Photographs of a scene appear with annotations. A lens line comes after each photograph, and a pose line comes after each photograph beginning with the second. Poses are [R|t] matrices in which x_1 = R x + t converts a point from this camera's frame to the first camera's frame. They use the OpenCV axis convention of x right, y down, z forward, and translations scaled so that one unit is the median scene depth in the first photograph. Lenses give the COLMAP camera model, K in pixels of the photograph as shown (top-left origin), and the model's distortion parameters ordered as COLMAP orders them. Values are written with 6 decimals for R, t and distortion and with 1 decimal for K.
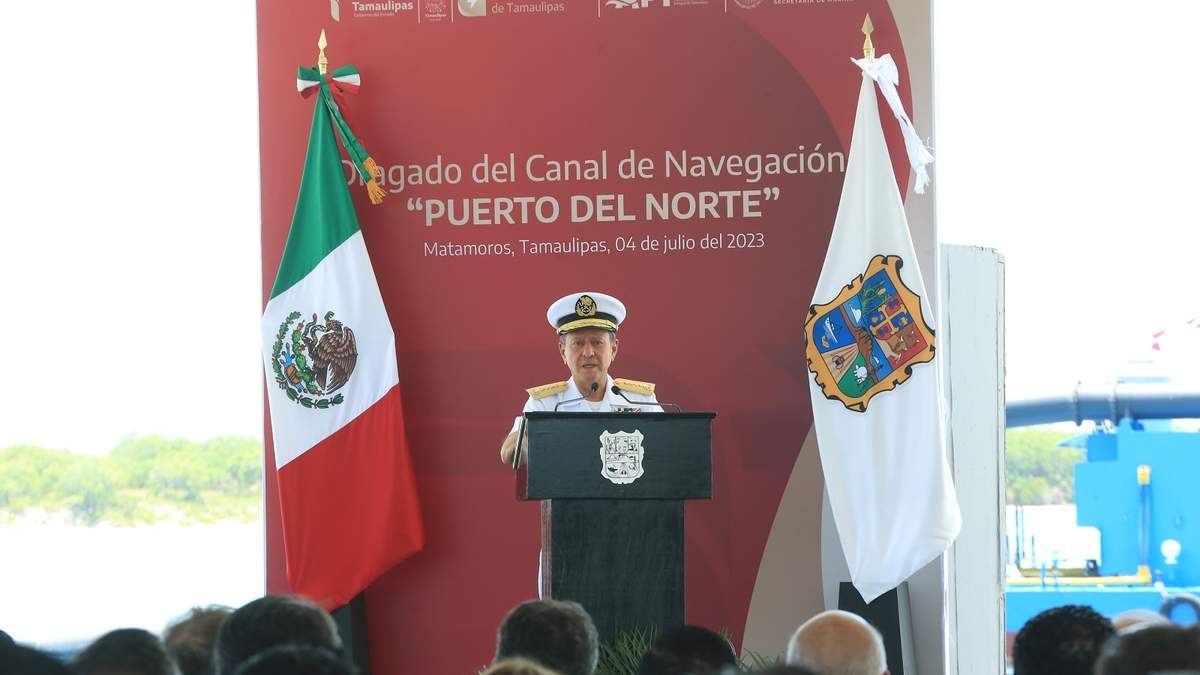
lens RADIAL K [[5991.8, 0, 600.0], [0, 5991.8, 337.5], [0, 0, 1]] dist [1.237327, 3.256317]
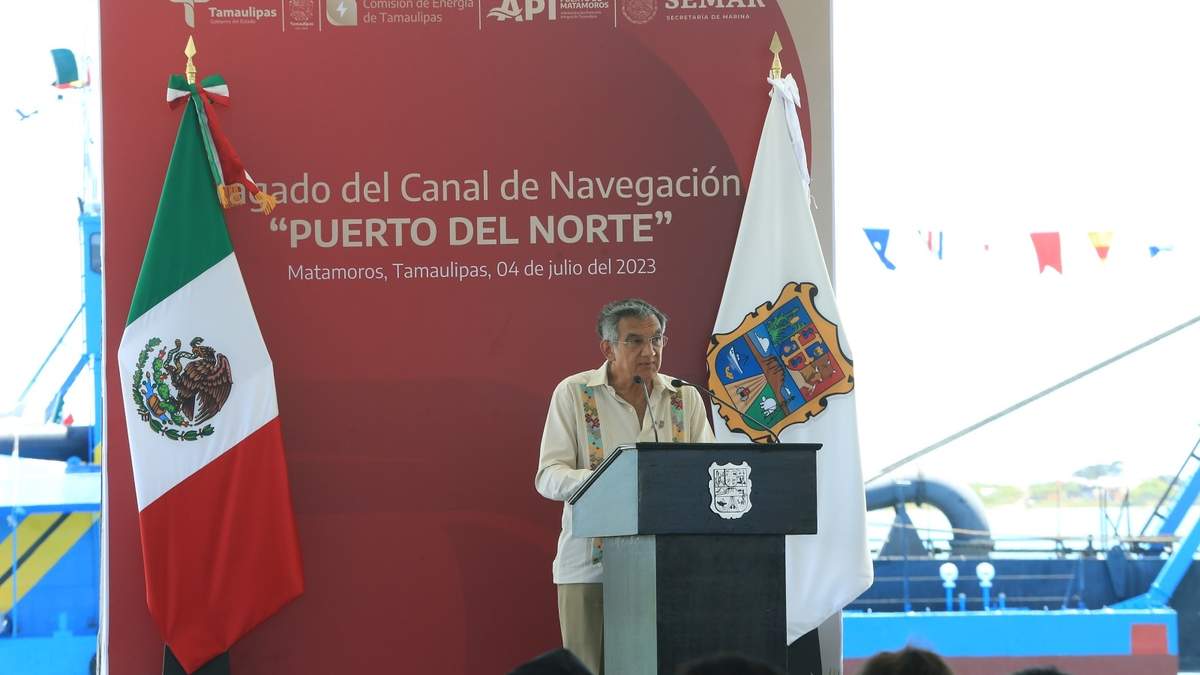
lens RADIAL K [[5991.8, 0, 600.0], [0, 5991.8, 337.5], [0, 0, 1]] dist [1.237327, 3.256317]
pose [[0.954682, 0.005348, 0.297578, -0.264740], [-0.002571, 0.999949, -0.009722, 0.004485], [-0.297615, 0.008517, 0.954648, 0.089452]]
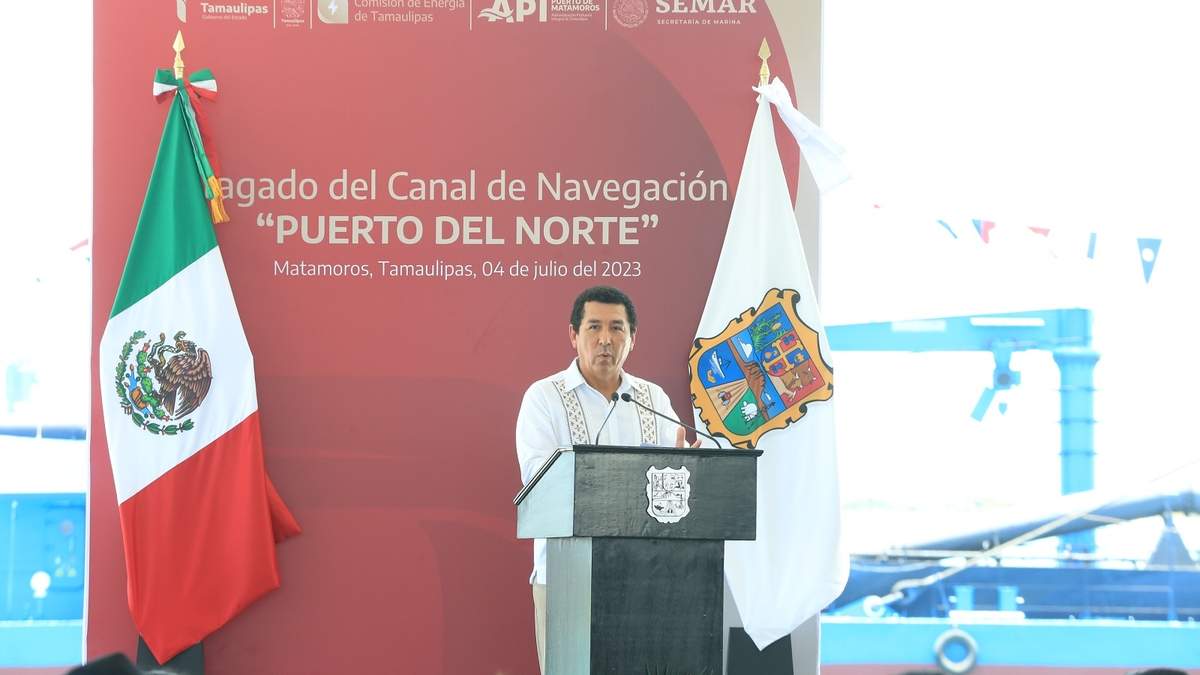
lens RADIAL K [[5991.8, 0, 600.0], [0, 5991.8, 337.5], [0, 0, 1]] dist [1.237327, 3.256317]
pose [[0.968210, 0.025901, 0.248793, -0.216457], [-0.024565, 0.999662, -0.008475, 0.002984], [-0.248929, 0.002094, 0.968520, 0.073010]]
